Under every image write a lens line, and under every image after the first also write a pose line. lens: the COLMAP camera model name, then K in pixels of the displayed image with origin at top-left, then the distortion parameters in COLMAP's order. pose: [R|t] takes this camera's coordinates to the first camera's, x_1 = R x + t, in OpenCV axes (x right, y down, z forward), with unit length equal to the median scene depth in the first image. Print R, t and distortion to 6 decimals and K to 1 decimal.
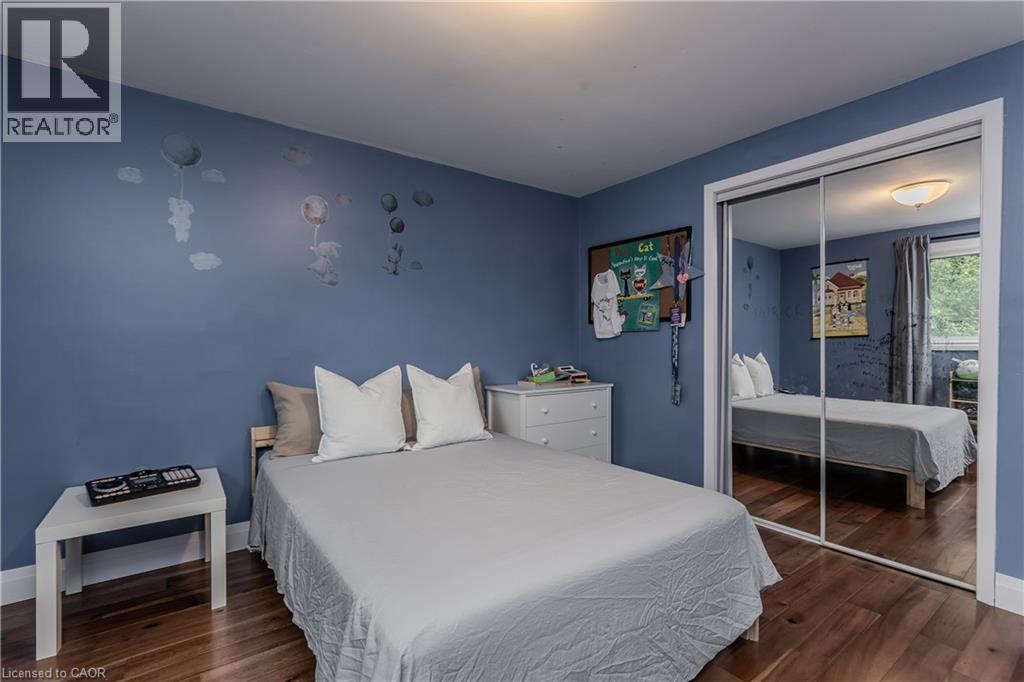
lens RADIAL K [[468.5, 0, 509.0], [0, 468.5, 332.8], [0, 0, 1]] dist [-0.000230, 0.000300]
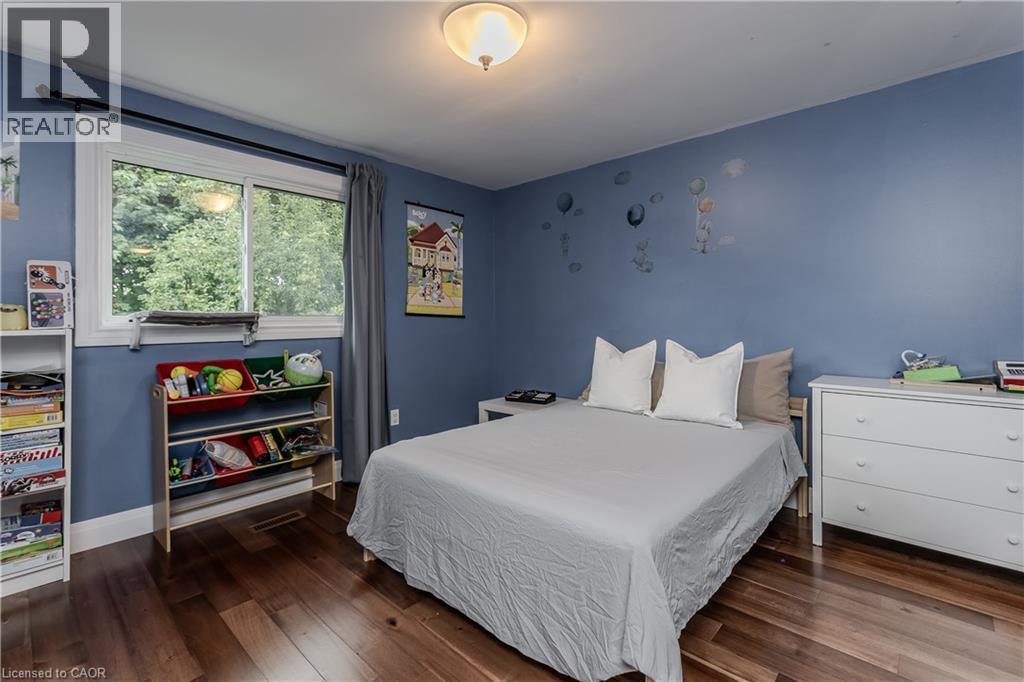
lens RADIAL K [[458.6, 0, 513.9], [0, 458.6, 317.8], [0, 0, 1]] dist [-0.001059, 0.000034]
pose [[0.215284, -0.006794, -0.976528, 0.747079], [0.020182, 0.999793, -0.002507, 0.012594], [0.976343, -0.019168, 0.215377, 0.432365]]
